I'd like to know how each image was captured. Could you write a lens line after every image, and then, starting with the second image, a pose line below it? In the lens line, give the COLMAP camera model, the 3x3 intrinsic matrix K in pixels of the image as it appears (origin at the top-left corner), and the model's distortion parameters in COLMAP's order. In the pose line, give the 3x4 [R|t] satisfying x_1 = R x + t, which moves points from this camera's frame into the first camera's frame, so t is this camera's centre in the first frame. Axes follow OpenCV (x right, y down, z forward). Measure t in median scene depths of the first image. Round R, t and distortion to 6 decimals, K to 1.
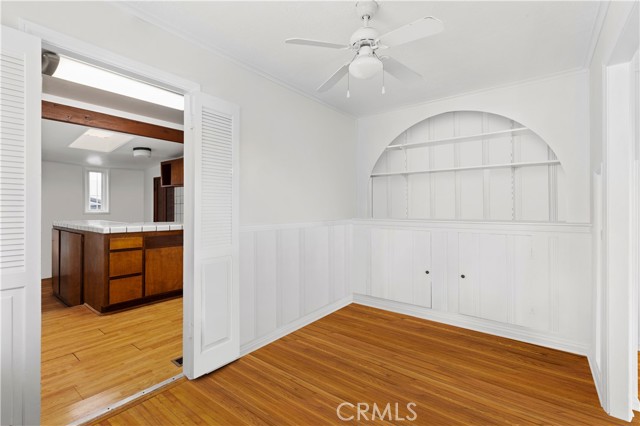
lens RADIAL K [[288.1, 0, 320.3], [0, 288.1, 207.3], [0, 0, 1]] dist [0.002420, -0.000032]
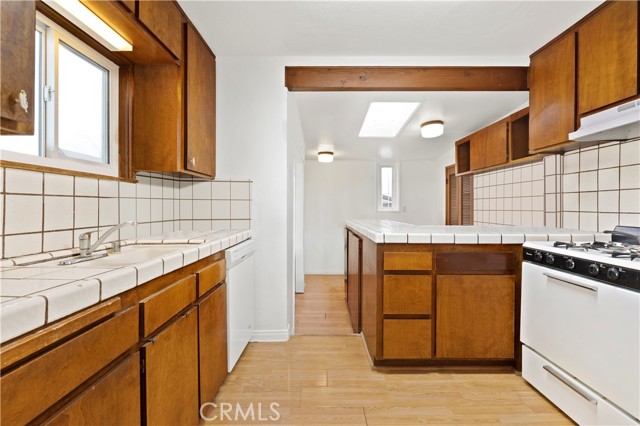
lens RADIAL K [[307.6, 0, 318.8], [0, 307.6, 209.3], [0, 0, 1]] dist [0.002346, 0.000292]
pose [[0.614562, 0.003051, -0.788863, -0.268990], [0.002597, 0.999979, 0.005891, 0.012338], [0.788865, -0.005669, 0.614541, 0.441370]]
